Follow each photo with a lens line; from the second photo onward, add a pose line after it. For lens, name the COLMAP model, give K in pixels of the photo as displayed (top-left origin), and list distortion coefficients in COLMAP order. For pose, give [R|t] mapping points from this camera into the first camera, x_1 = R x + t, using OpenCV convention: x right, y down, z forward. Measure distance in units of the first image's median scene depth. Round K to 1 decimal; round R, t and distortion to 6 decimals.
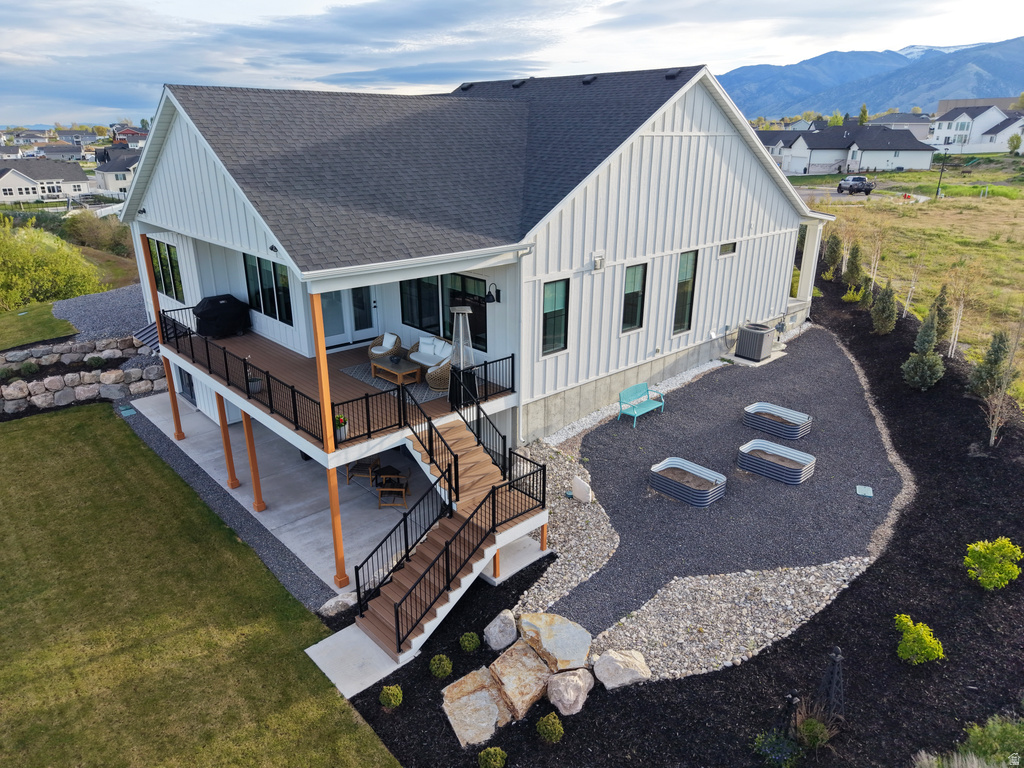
lens RADIAL K [[694.5, 0, 512.0], [0, 694.5, 384.0], [0, 0, 1]] dist [0.002465, -0.001270]
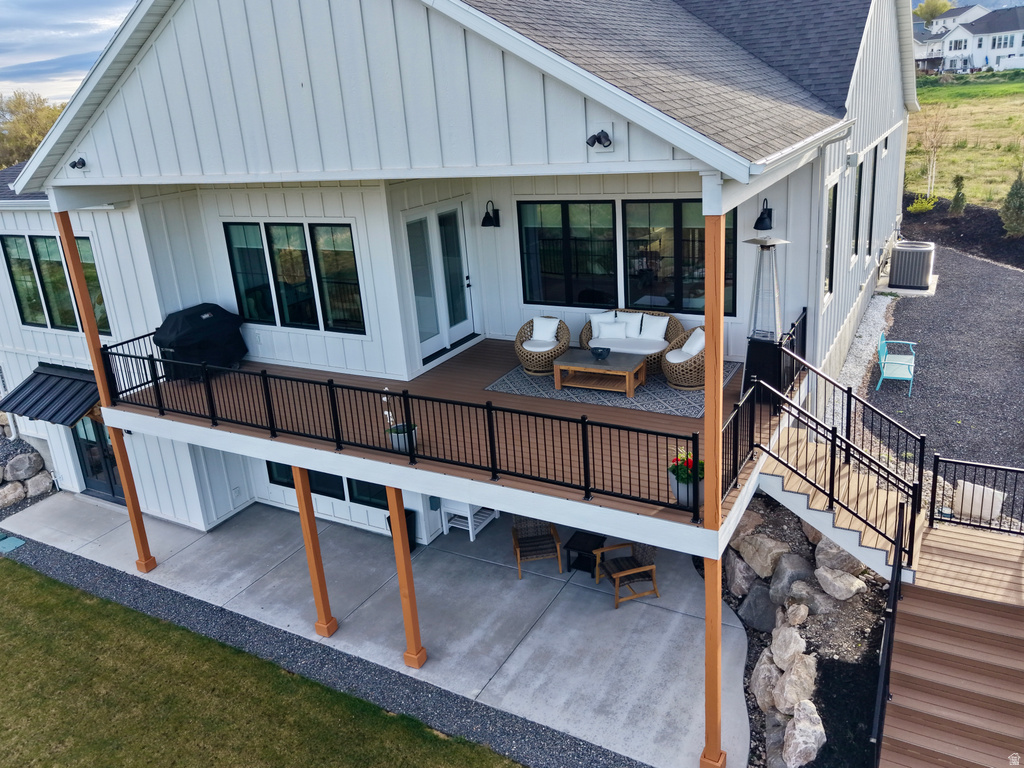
lens RADIAL K [[797.7, 0, 491.9], [0, 797.7, 339.6], [0, 0, 1]] dist [0.037415, -0.003142]
pose [[0.954381, -0.162648, 0.250407, -0.344687], [0.178283, 0.983128, -0.040917, -0.027926], [-0.239527, 0.083694, 0.967276, 0.283094]]
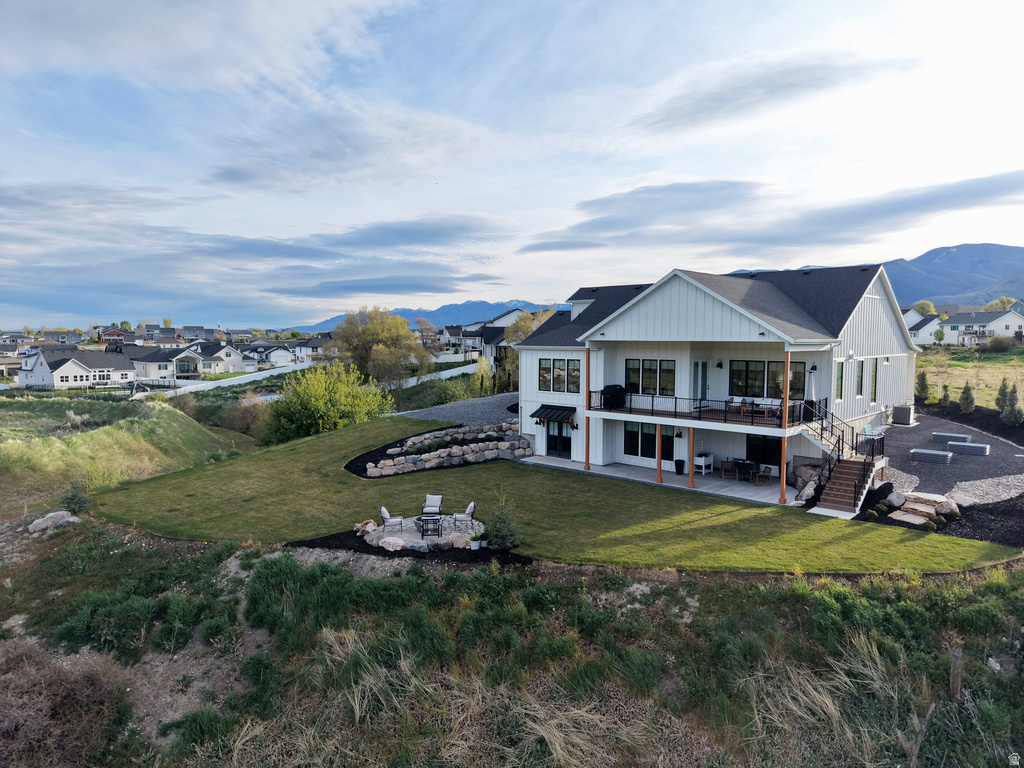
lens RADIAL K [[674.5, 0, 512.0], [0, 674.5, 384.0], [0, 0, 1]] dist [0.018618, -0.001580]
pose [[0.997641, -0.005859, 0.068397, -0.769948], [0.024200, 0.962403, -0.270545, 0.314713], [-0.064241, 0.271562, 0.960275, -0.594971]]
